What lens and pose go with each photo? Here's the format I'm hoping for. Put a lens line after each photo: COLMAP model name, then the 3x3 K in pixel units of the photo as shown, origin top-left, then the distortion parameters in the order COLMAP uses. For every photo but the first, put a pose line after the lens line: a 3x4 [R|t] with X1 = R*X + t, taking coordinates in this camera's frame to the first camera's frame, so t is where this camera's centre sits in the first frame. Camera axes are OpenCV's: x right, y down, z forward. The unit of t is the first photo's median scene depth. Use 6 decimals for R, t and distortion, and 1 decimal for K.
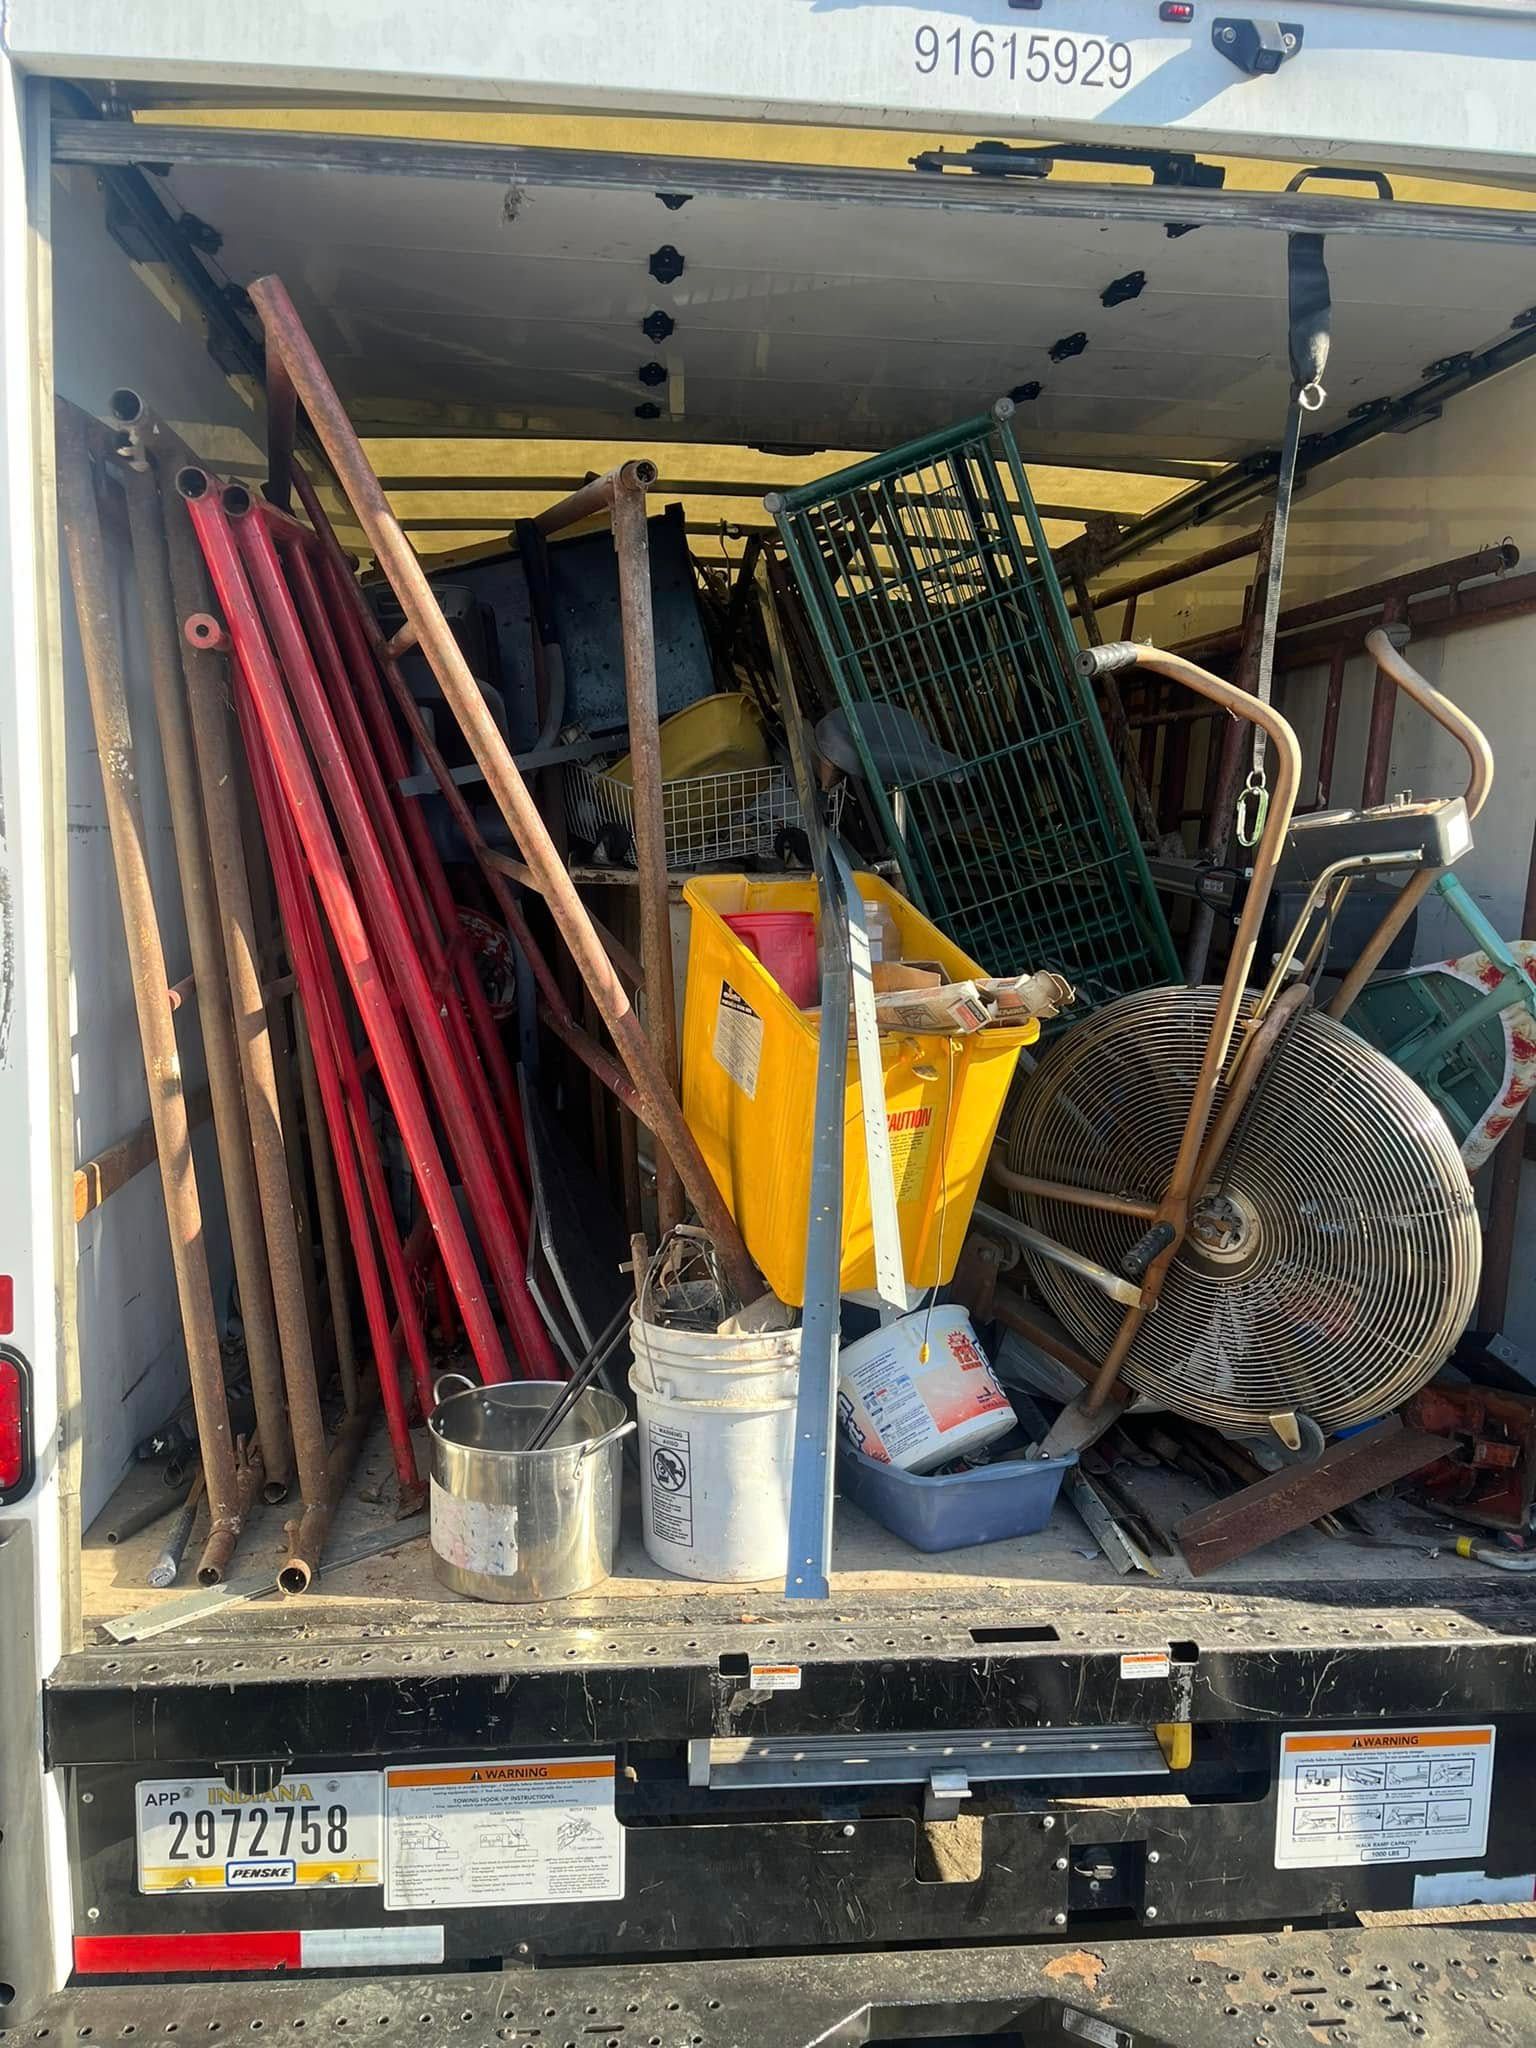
lens RADIAL K [[1634.0, 0, 768.0], [0, 1634.0, 1024.0], [0, 0, 1]] dist [0.001420, -0.001512]
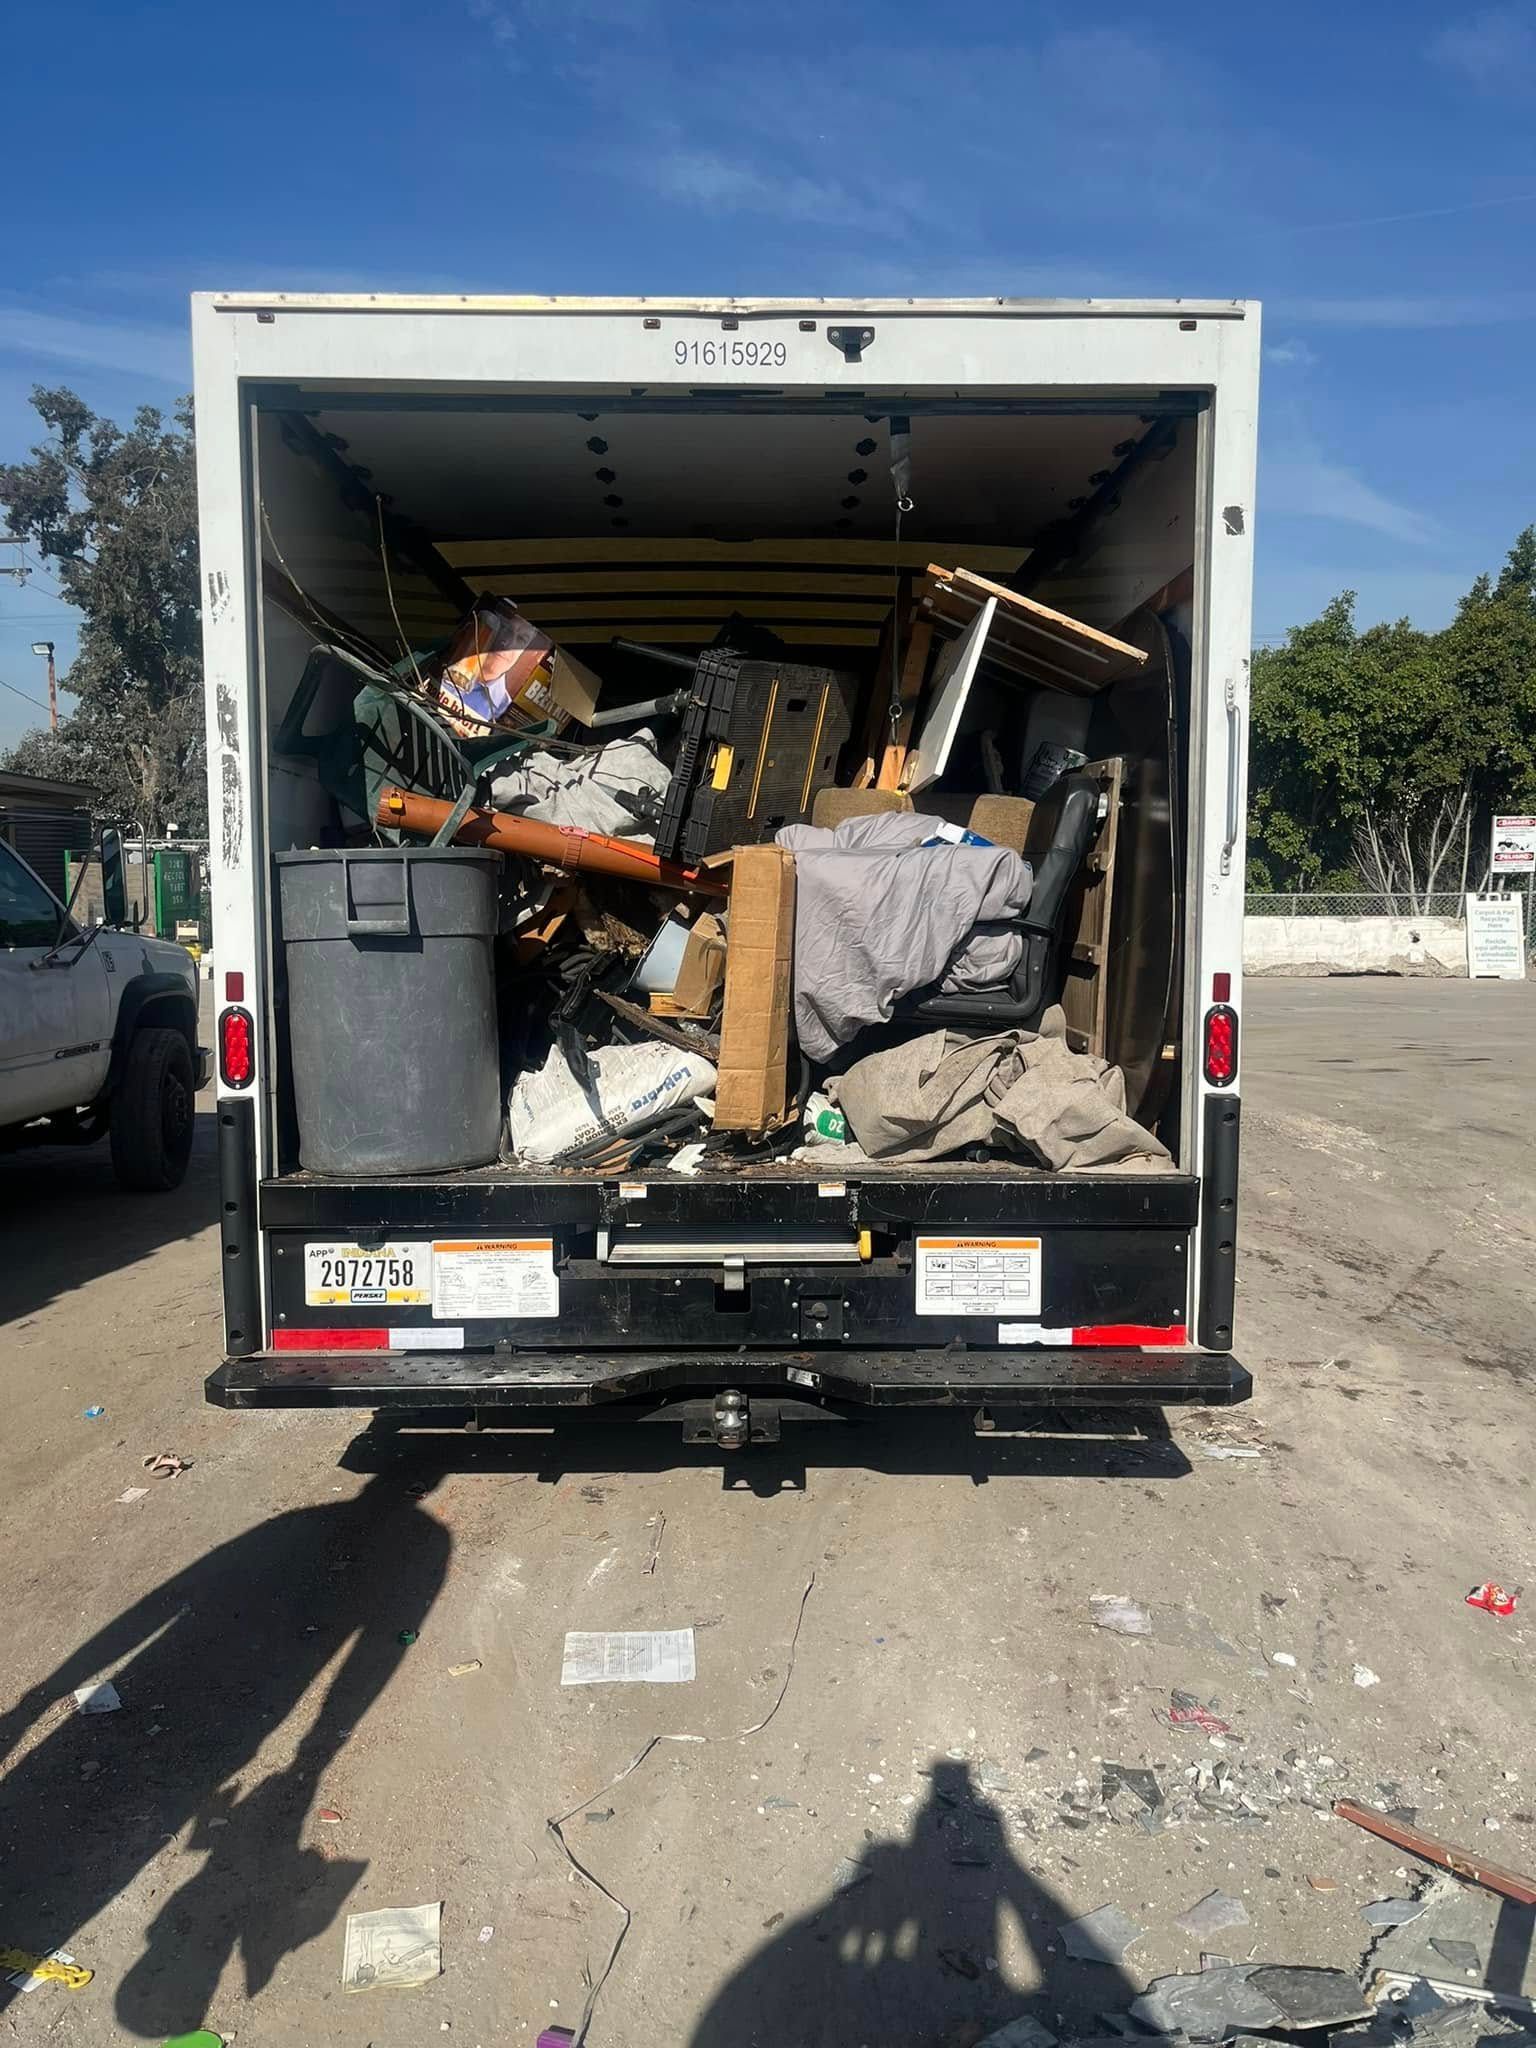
lens RADIAL K [[1579.4, 0, 768.0], [0, 1579.4, 1024.0], [0, 0, 1]] dist [0.109842, -0.132931]
pose [[0.995893, -0.014791, -0.089322, 0.324416], [0.011460, 0.999224, -0.037690, 0.272031], [0.089810, 0.036511, 0.995289, -0.821385]]
